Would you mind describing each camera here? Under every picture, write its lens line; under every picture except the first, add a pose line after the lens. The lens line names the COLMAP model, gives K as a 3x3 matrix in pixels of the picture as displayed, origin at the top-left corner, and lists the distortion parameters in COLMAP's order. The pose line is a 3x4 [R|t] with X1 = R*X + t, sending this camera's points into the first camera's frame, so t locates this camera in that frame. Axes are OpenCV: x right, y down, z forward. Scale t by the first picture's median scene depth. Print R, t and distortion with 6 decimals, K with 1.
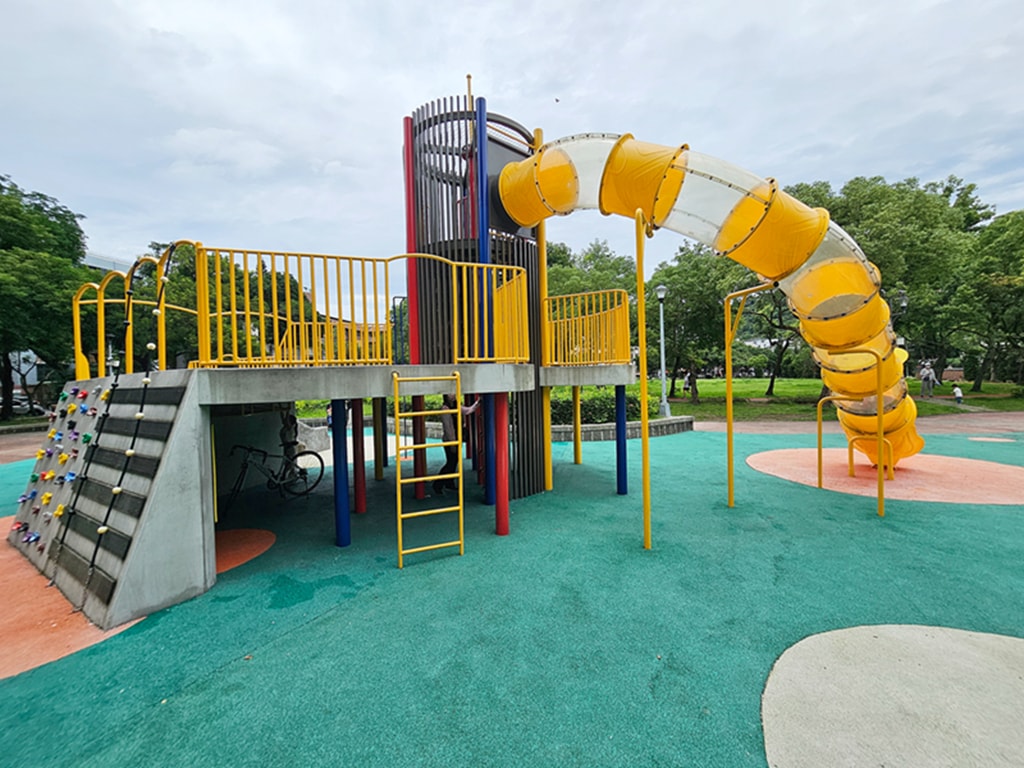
lens RADIAL K [[422.4, 0, 512.7], [0, 422.4, 376.1], [0, 0, 1]] dist [-0.002548, 0.001002]
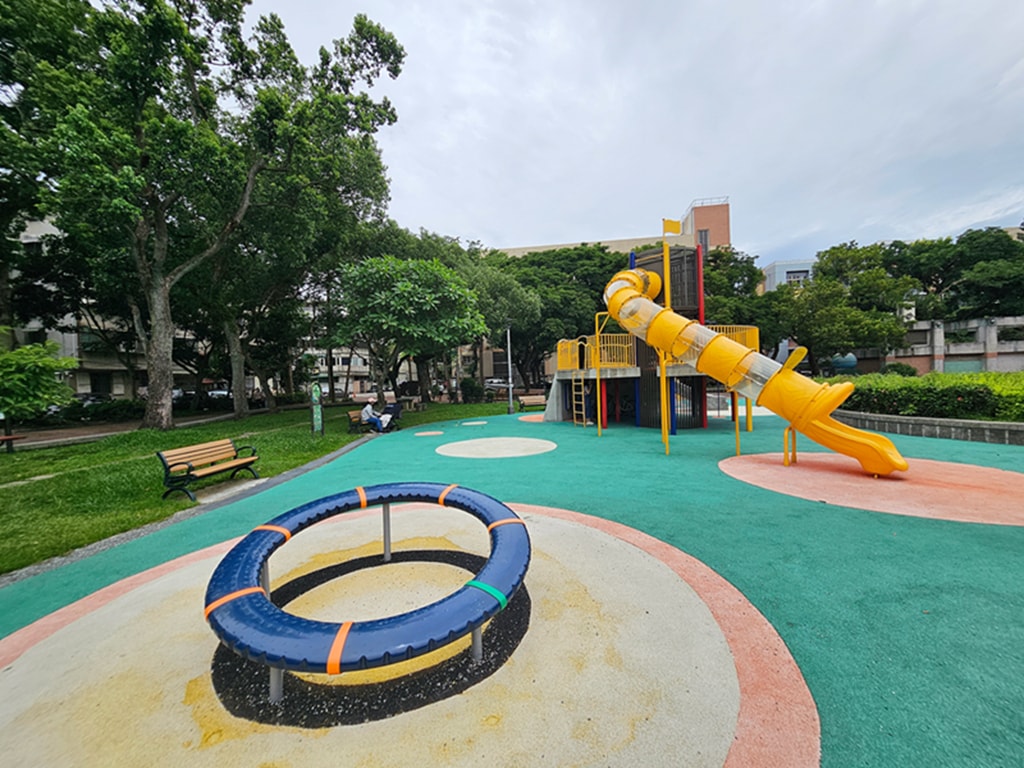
lens RADIAL K [[422.4, 0, 511.8], [0, 422.4, 384.6], [0, 0, 1]] dist [-0.002548, 0.001002]
pose [[0.021110, 0.045743, -0.998730, 2.480978], [0.038590, 0.998171, 0.046533, -0.067314], [0.999032, -0.039523, 0.019306, 0.304624]]
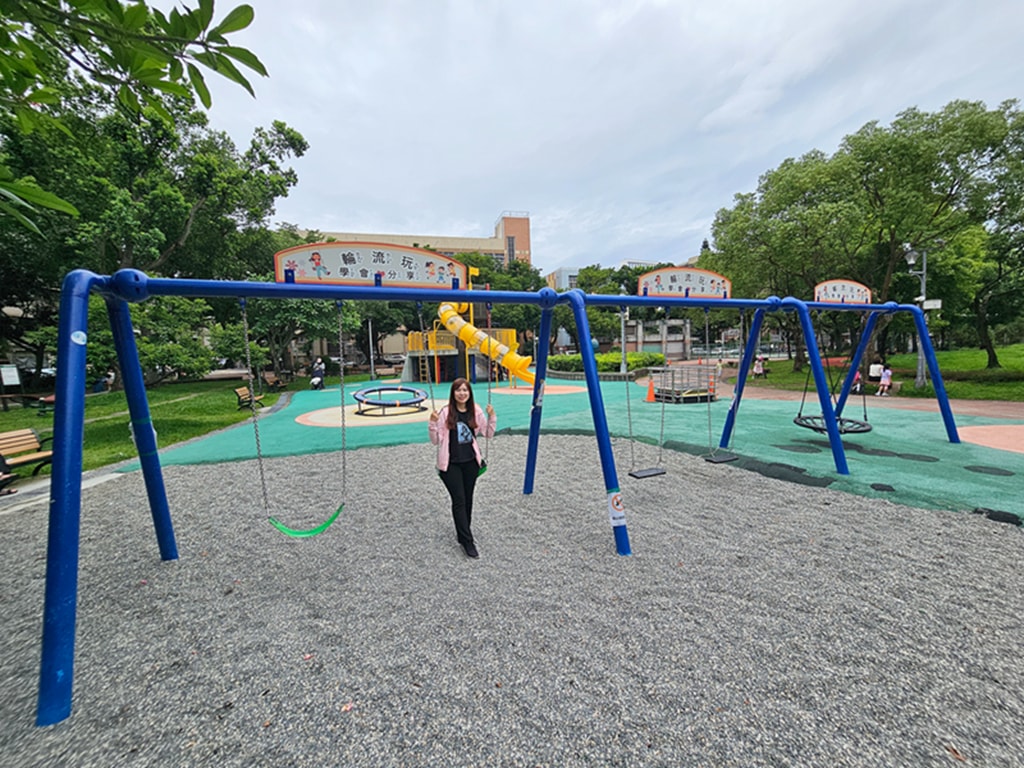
lens RADIAL K [[422.4, 0, 515.9], [0, 422.4, 379.6], [0, 0, 1]] dist [-0.002548, 0.001002]
pose [[0.421133, 0.078735, -0.903575, 4.405484], [0.024484, 0.994875, 0.098102, -0.132087], [0.906668, -0.063437, 0.417047, -0.238166]]
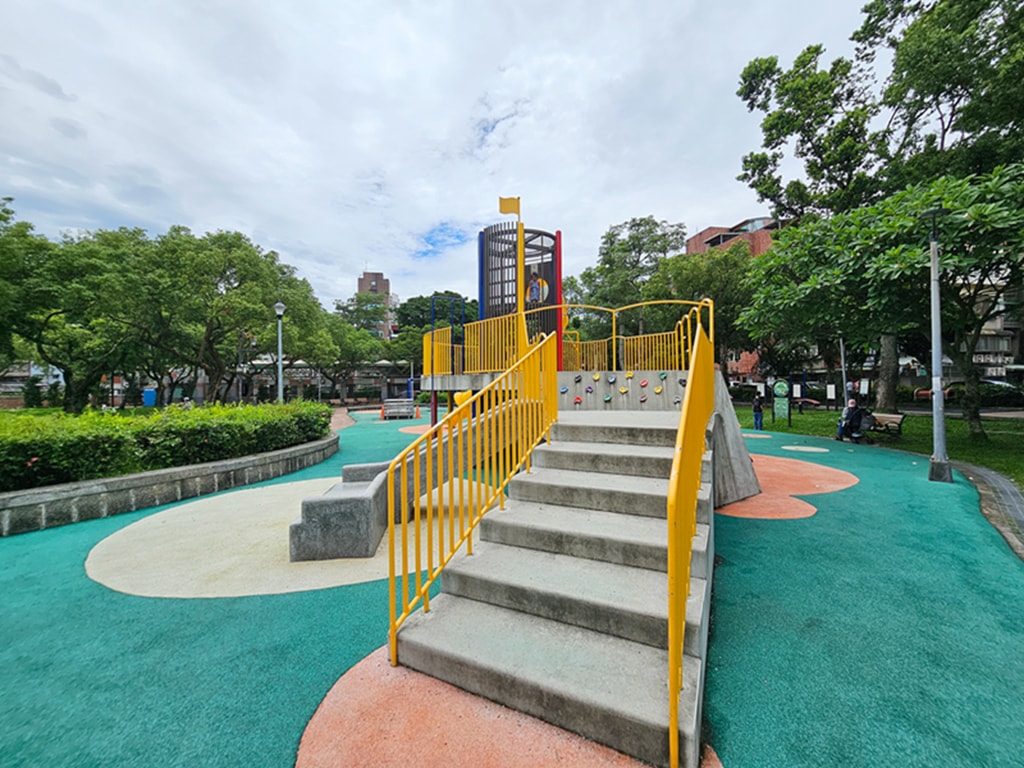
lens RADIAL K [[422.4, 0, 510.5], [0, 422.4, 381.7], [0, 0, 1]] dist [-0.002548, 0.001002]
pose [[-0.326215, 0.046823, 0.944135, -2.101076], [0.019963, 0.998891, -0.042641, 0.089159], [-0.945085, 0.004937, -0.326788, 2.074709]]
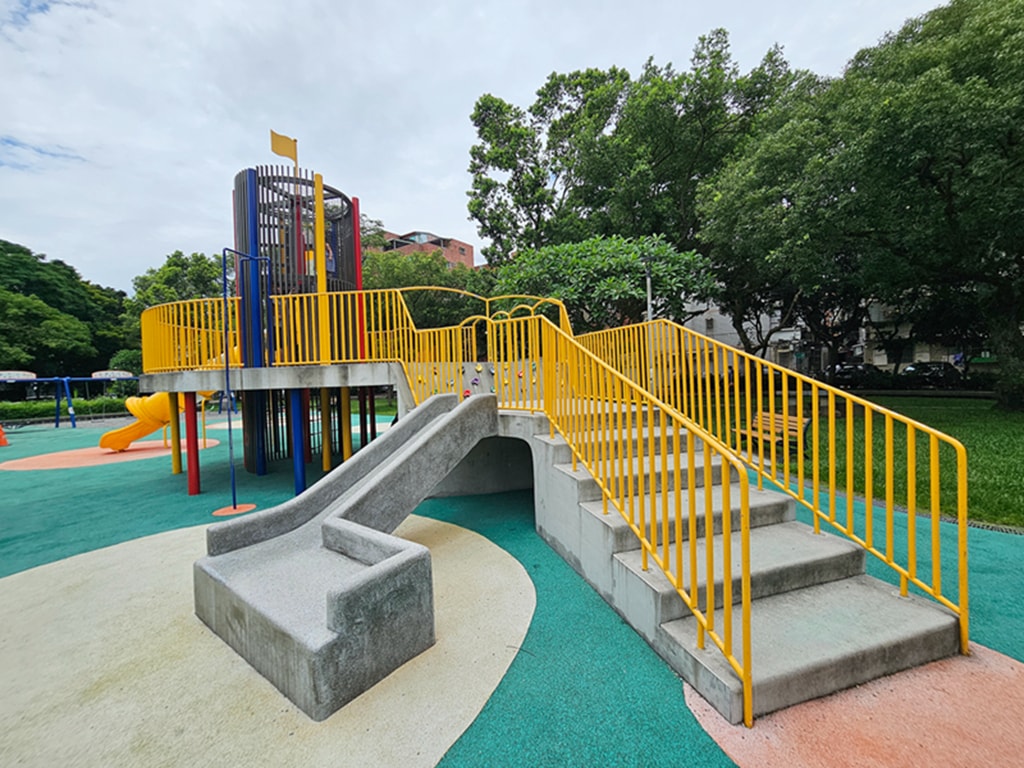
lens RADIAL K [[422.4, 0, 512.4], [0, 422.4, 385.5], [0, 0, 1]] dist [-0.002548, 0.001002]
pose [[-0.891900, 0.054315, 0.448959, -1.586823], [0.062947, 0.998008, 0.004312, 0.075249], [-0.447830, 0.032107, -0.893542, 2.459276]]
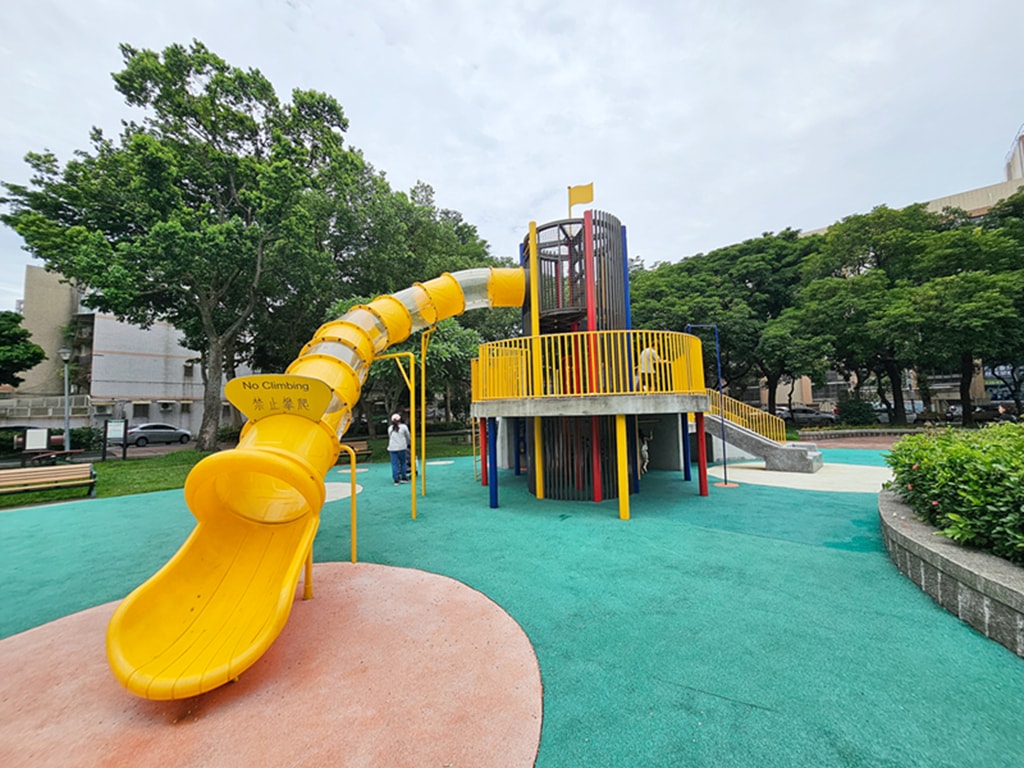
lens RADIAL K [[422.4, 0, 511.0], [0, 422.4, 384.1], [0, 0, 1]] dist [-0.002548, 0.001002]
pose [[-0.538836, -0.012661, -0.842316, 1.493623], [0.047361, 0.997850, -0.045296, -0.021872], [0.841079, -0.064300, -0.537078, 2.033965]]
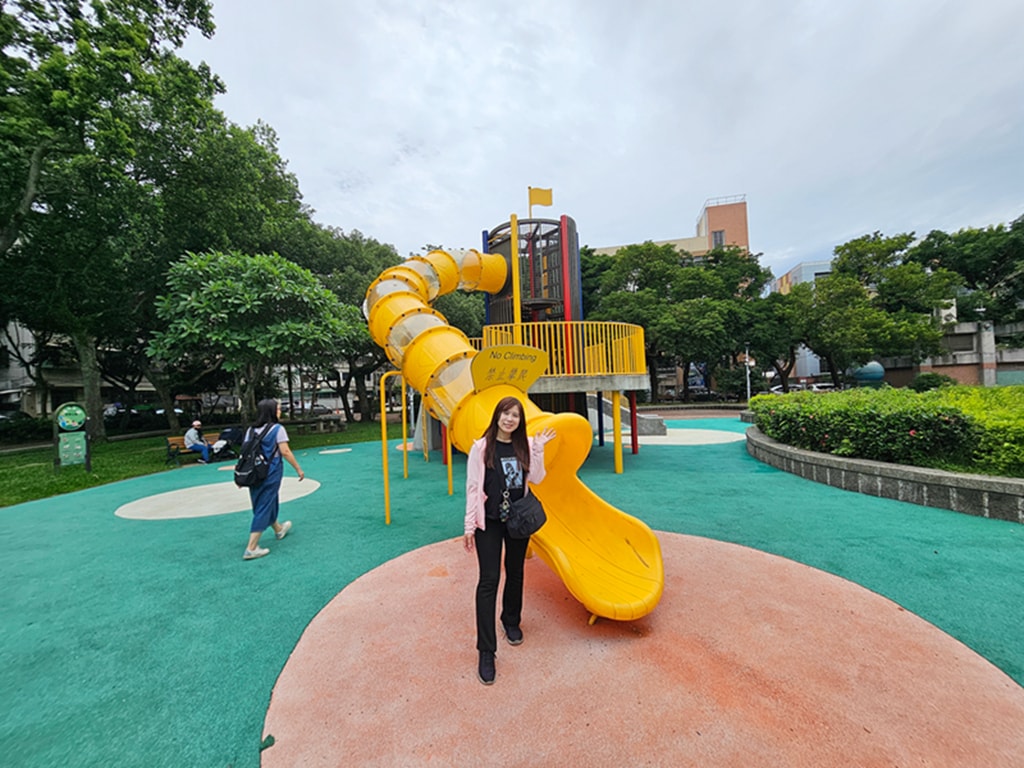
lens RADIAL K [[422.4, 0, 511.4], [0, 422.4, 384.3], [0, 0, 1]] dist [-0.002548, 0.001002]
pose [[-0.066890, 0.012707, -0.997679, 1.849532], [0.045426, 0.998921, 0.009677, -0.028870], [0.996726, -0.044673, -0.067395, 1.338633]]
